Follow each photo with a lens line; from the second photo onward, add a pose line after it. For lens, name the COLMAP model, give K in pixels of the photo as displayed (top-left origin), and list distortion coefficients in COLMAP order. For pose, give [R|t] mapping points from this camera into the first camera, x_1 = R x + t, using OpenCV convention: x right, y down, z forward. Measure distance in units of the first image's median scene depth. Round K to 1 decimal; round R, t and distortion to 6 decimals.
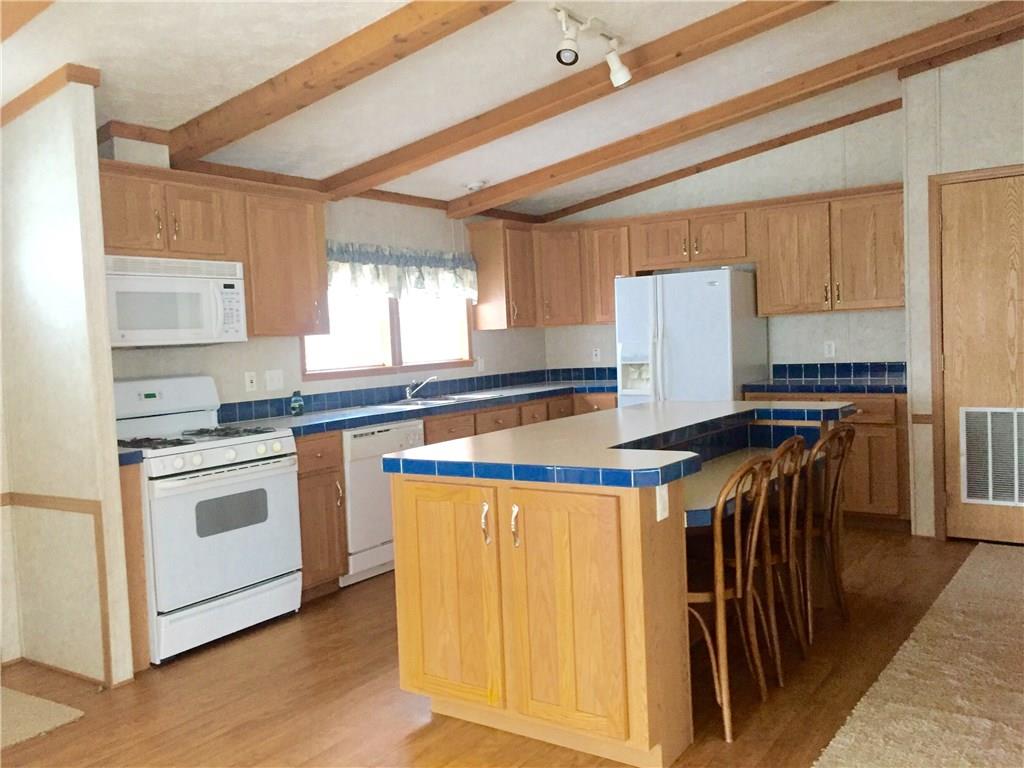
lens RADIAL K [[877.3, 0, 512.0], [0, 877.3, 384.0], [0, 0, 1]] dist [0.074903, -0.096994]
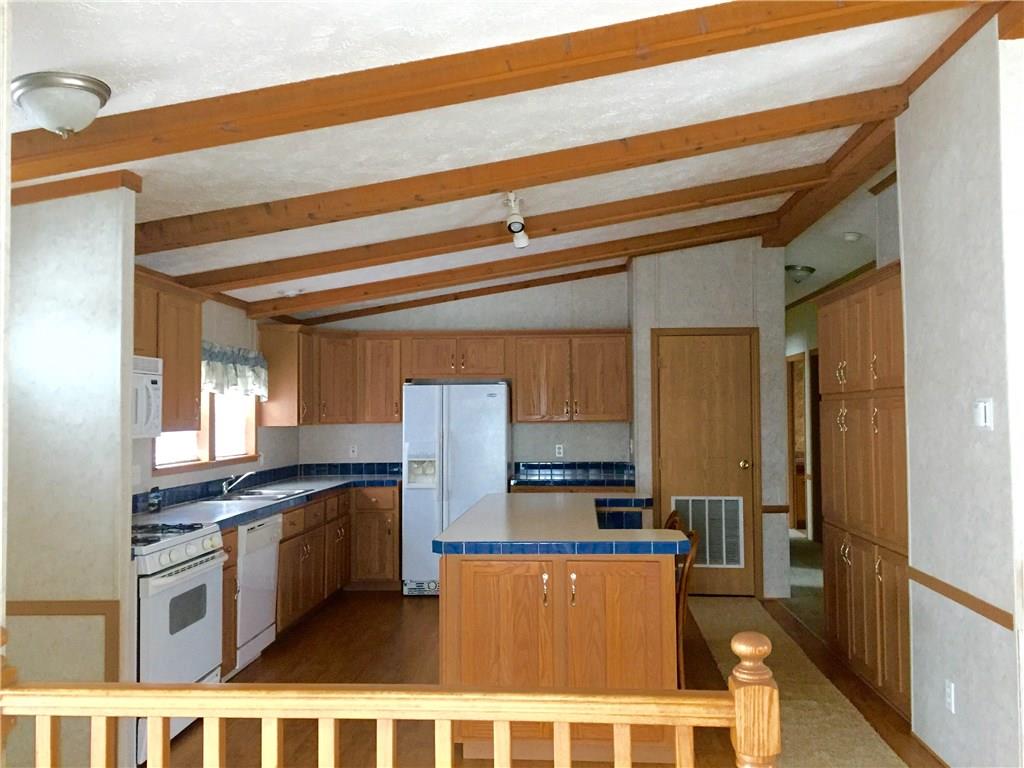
lens RADIAL K [[877.3, 0, 512.0], [0, 877.3, 384.0], [0, 0, 1]] dist [0.074903, -0.096994]
pose [[0.863339, 0.054732, 0.501648, -0.348661], [-0.002182, 0.994496, -0.104748, -0.002864], [-0.504620, 0.089338, 0.858707, -0.051946]]
